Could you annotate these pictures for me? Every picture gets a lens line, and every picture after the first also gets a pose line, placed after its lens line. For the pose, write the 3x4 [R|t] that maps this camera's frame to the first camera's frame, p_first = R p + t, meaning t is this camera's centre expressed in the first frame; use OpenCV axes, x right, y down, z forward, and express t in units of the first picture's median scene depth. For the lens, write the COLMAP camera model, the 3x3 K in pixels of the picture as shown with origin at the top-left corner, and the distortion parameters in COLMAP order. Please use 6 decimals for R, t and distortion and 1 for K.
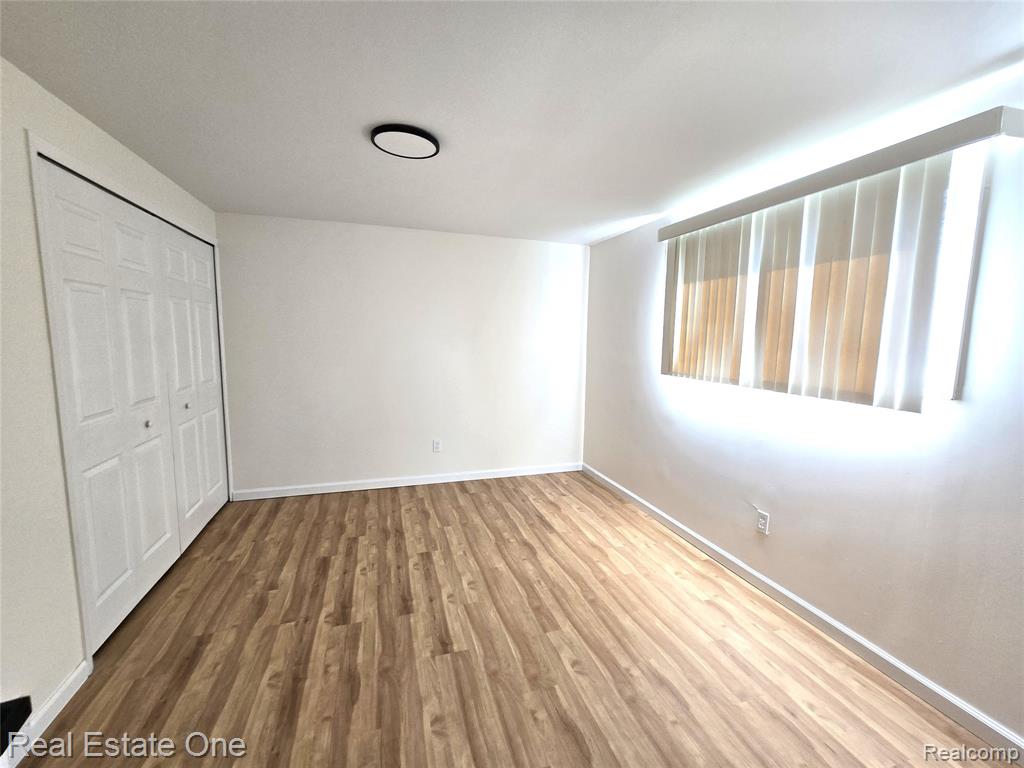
lens RADIAL K [[422.0, 0, 494.5], [0, 422.0, 375.8], [0, 0, 1]] dist [-0.006238, 0.002073]
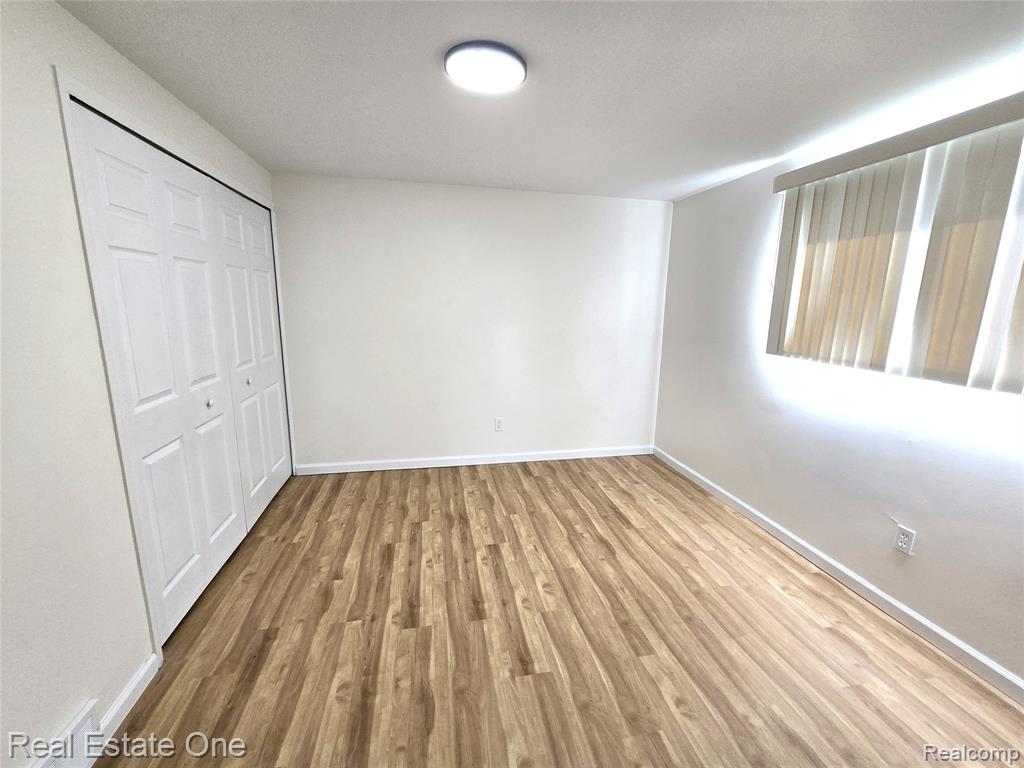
lens RADIAL K [[422.0, 0, 493.0], [0, 422.0, 378.5], [0, 0, 1]] dist [-0.006238, 0.002073]
pose [[0.993193, 0.022175, -0.114346, -0.088504], [-0.012727, 0.996493, 0.082706, -0.027872], [0.115779, -0.080688, 0.989992, 0.150993]]
